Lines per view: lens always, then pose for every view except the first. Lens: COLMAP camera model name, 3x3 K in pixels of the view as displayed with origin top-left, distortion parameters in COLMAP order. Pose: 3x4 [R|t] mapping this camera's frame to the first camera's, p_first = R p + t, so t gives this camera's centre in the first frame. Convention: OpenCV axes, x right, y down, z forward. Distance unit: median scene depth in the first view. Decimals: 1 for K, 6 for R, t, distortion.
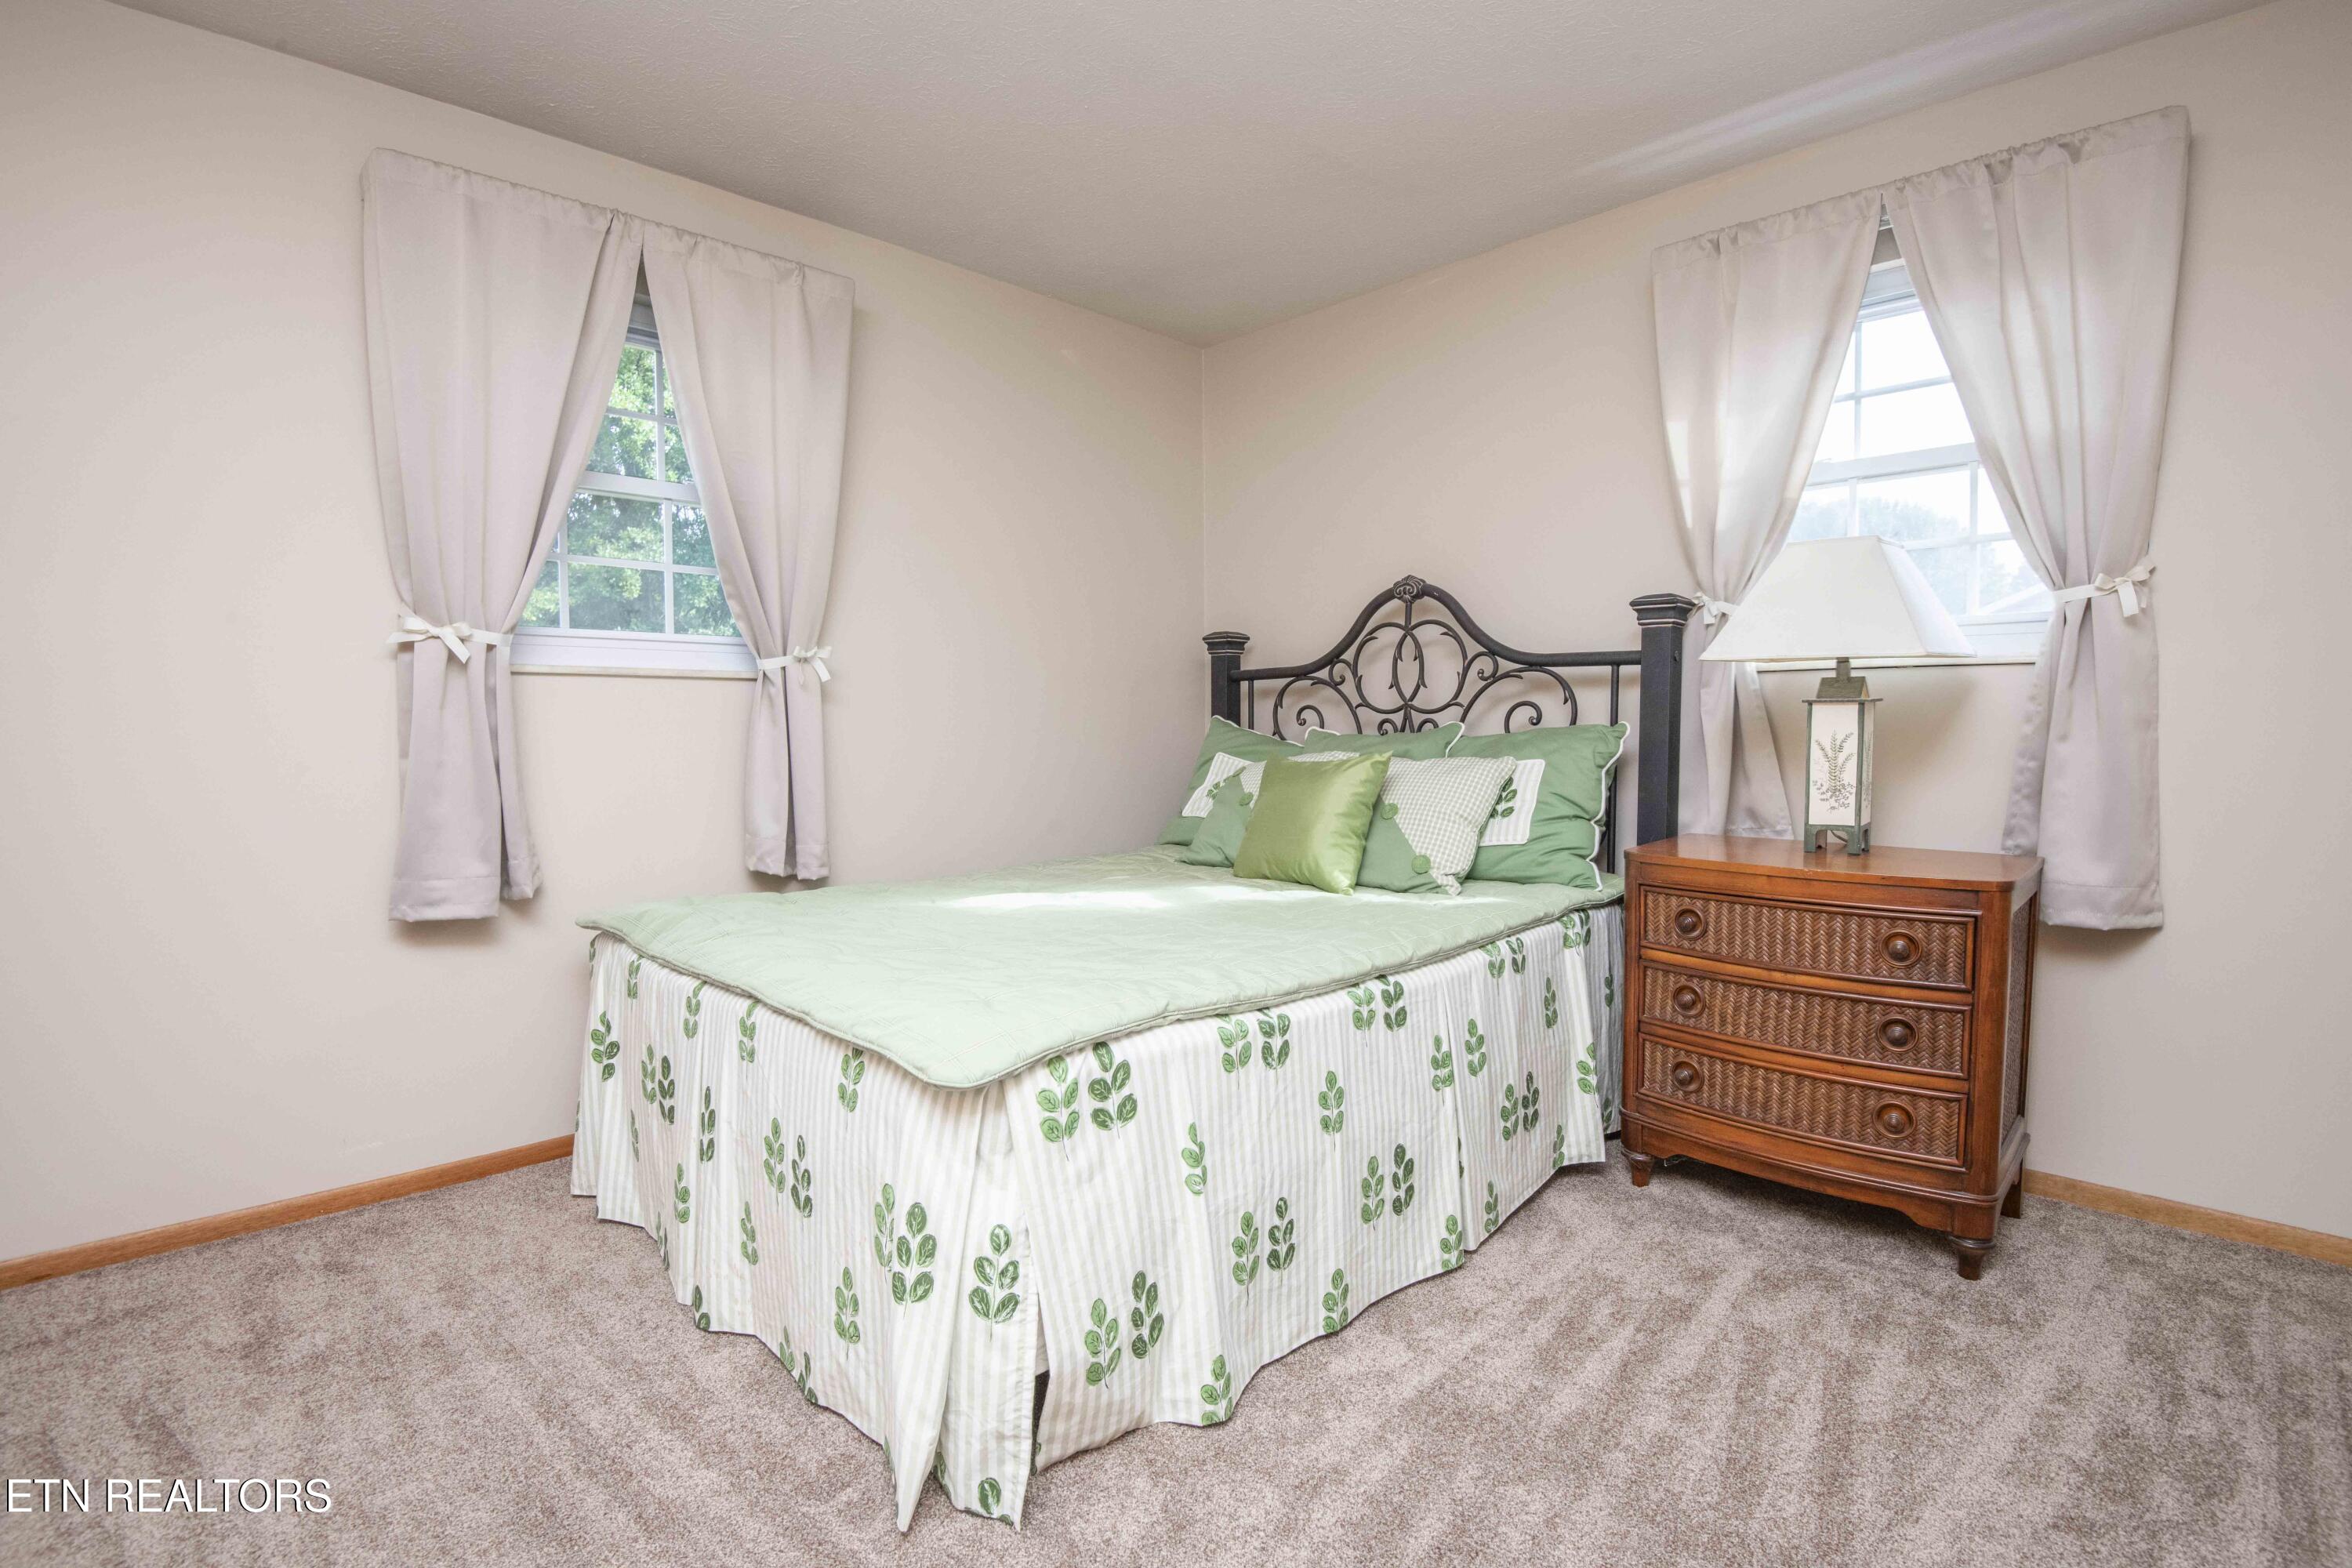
lens RADIAL K [[1088.2, 0, 1184.2], [0, 1088.2, 784.1], [0, 0, 1]] dist [-0.021908, -0.013364]
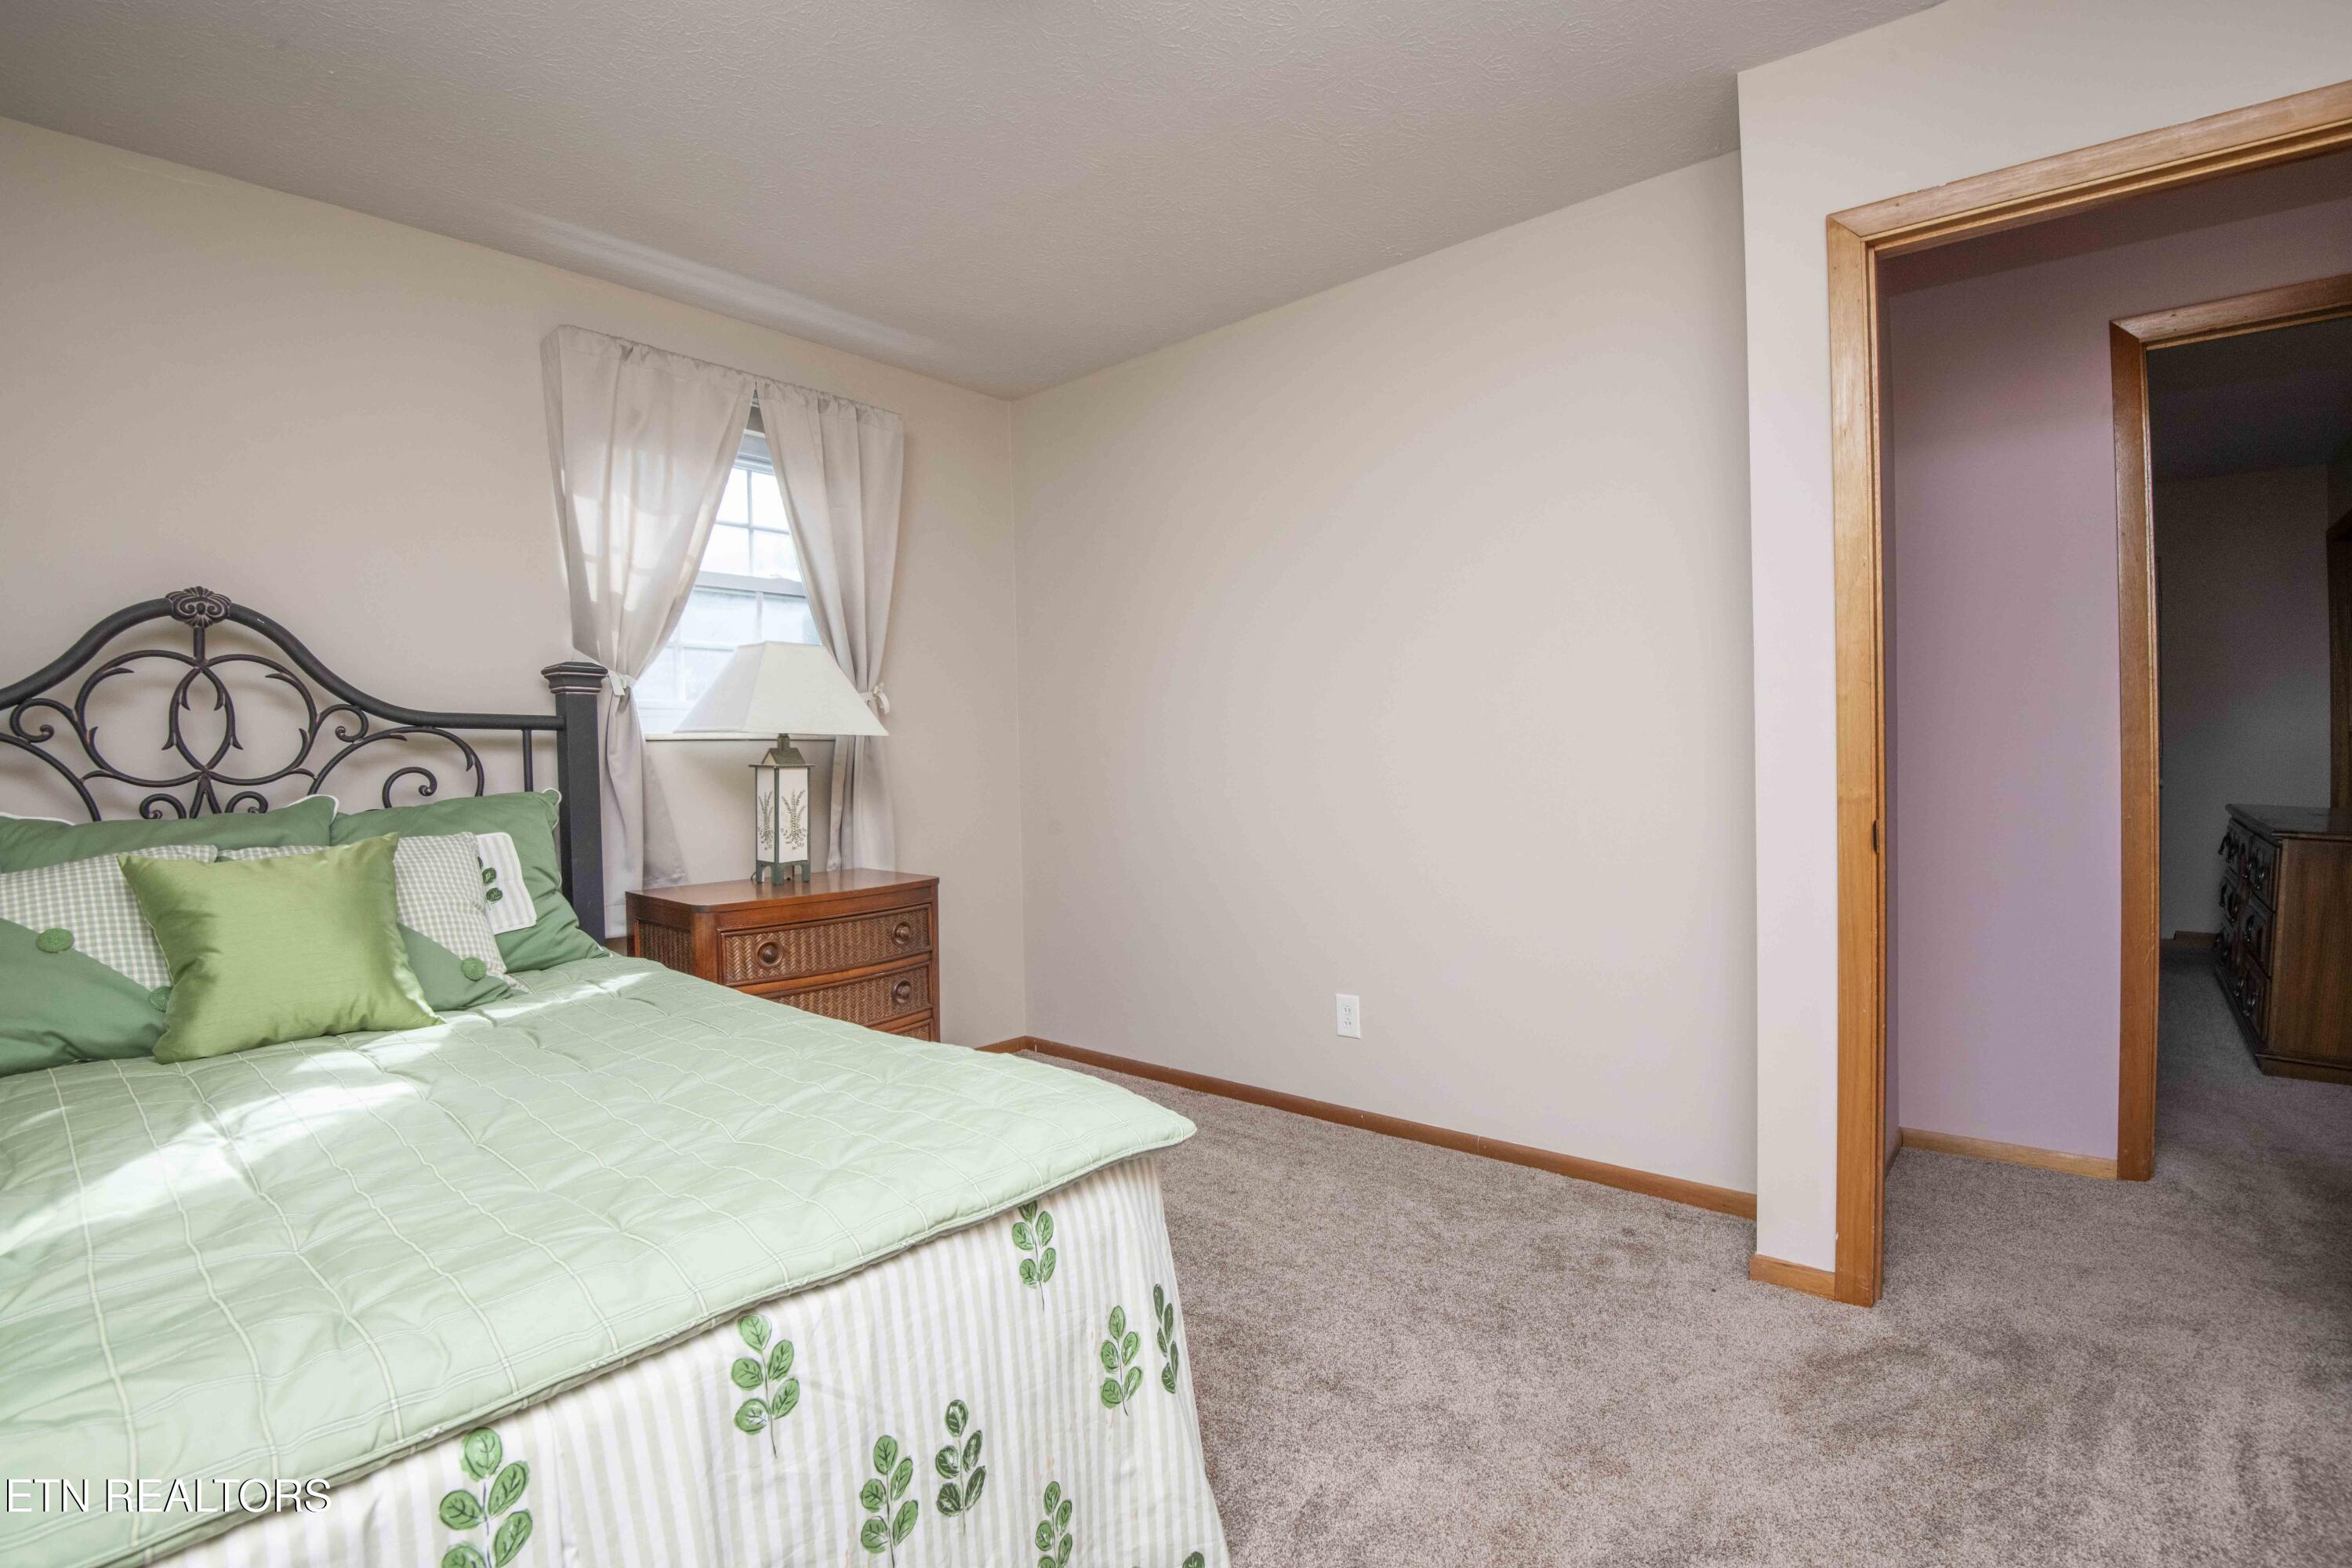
lens RADIAL K [[1088.2, 0, 1184.2], [0, 1088.2, 784.1], [0, 0, 1]] dist [-0.021908, -0.013364]
pose [[-0.077531, -0.015809, 0.996865, -0.585325], [0.077737, 0.996734, 0.021853, -0.037055], [-0.993955, 0.079188, -0.076049, 0.495645]]
